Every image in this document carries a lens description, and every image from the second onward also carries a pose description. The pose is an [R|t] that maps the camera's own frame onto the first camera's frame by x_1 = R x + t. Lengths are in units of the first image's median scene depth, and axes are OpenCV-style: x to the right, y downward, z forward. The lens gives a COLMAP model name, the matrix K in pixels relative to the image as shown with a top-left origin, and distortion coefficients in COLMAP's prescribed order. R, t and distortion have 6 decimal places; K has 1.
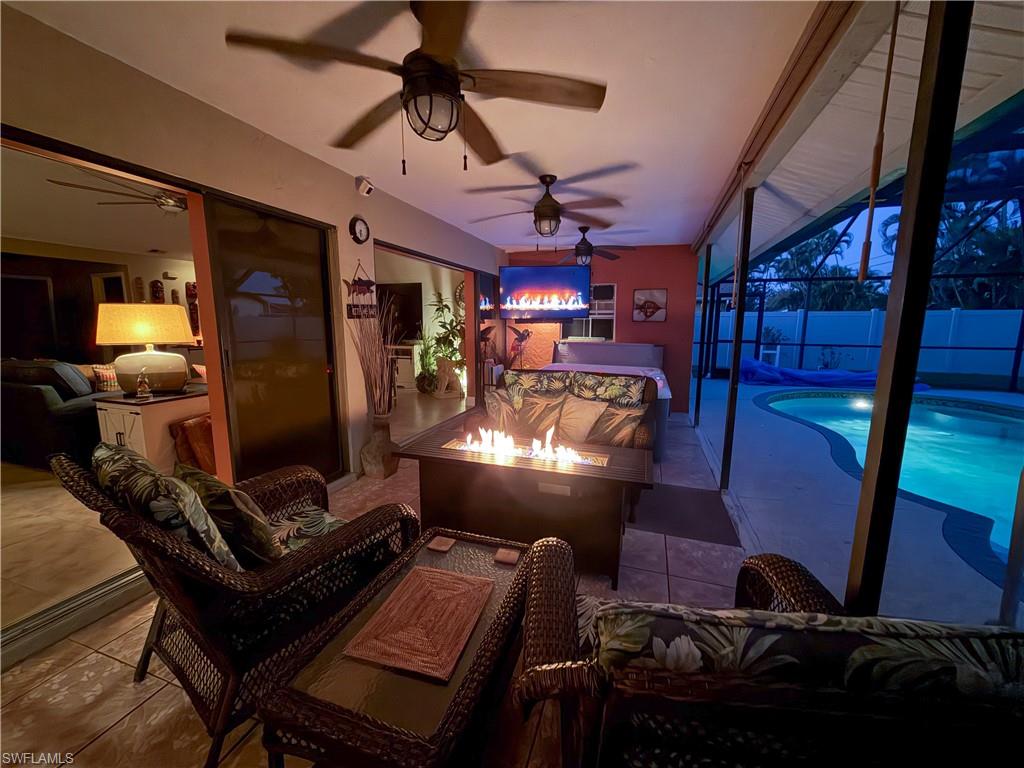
lens RADIAL K [[404.2, 0, 507.6], [0, 404.2, 383.2], [0, 0, 1]] dist [0.000210, -0.000065]
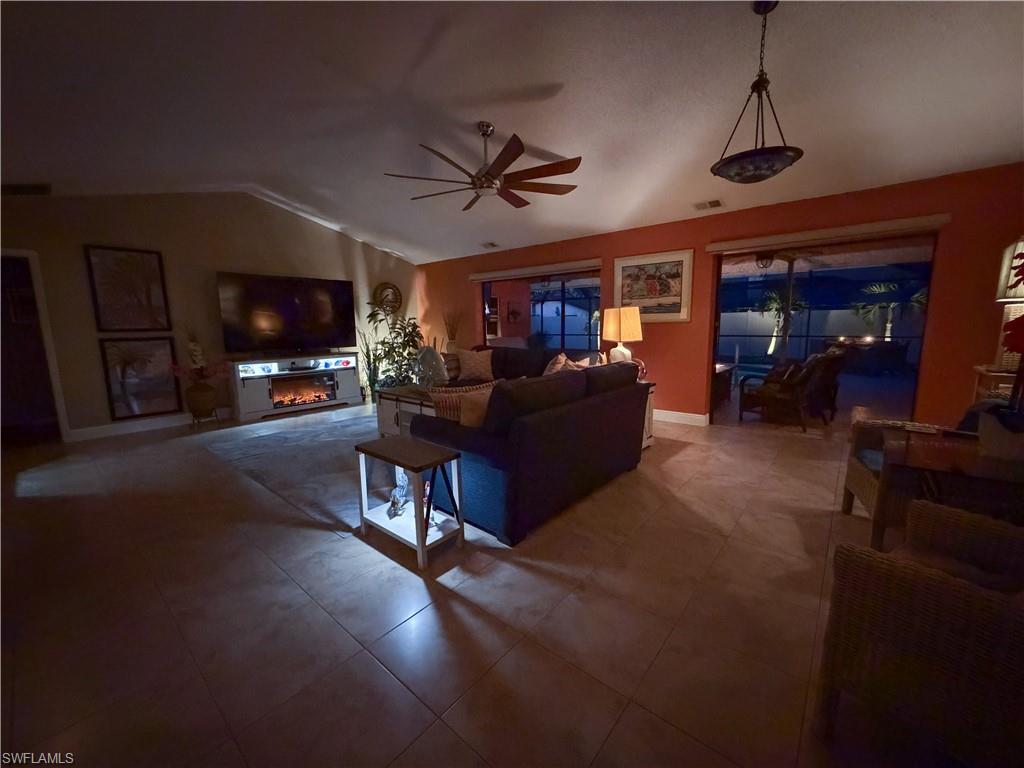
lens RADIAL K [[404.2, 0, 507.6], [0, 404.2, 383.2], [0, 0, 1]] dist [0.000210, -0.000065]
pose [[0.359944, -0.143447, 0.921880, -1.119395], [0.155572, 0.983504, 0.092294, -0.073327], [-0.919912, 0.110198, 0.376323, 0.469199]]
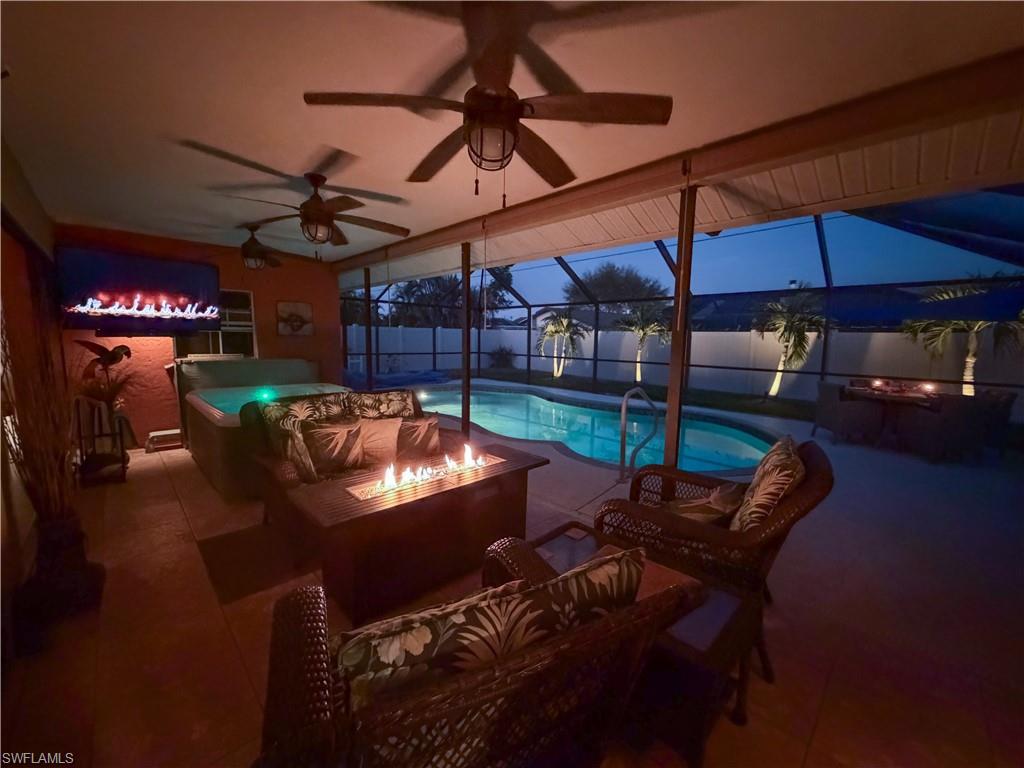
lens RADIAL K [[404.2, 0, 507.6], [0, 404.2, 383.2], [0, 0, 1]] dist [0.000210, -0.000065]
pose [[0.452163, -0.096060, 0.886747, -0.276620], [0.117136, 0.991968, 0.047729, -0.029226], [-0.884210, 0.082288, 0.459783, 0.135247]]
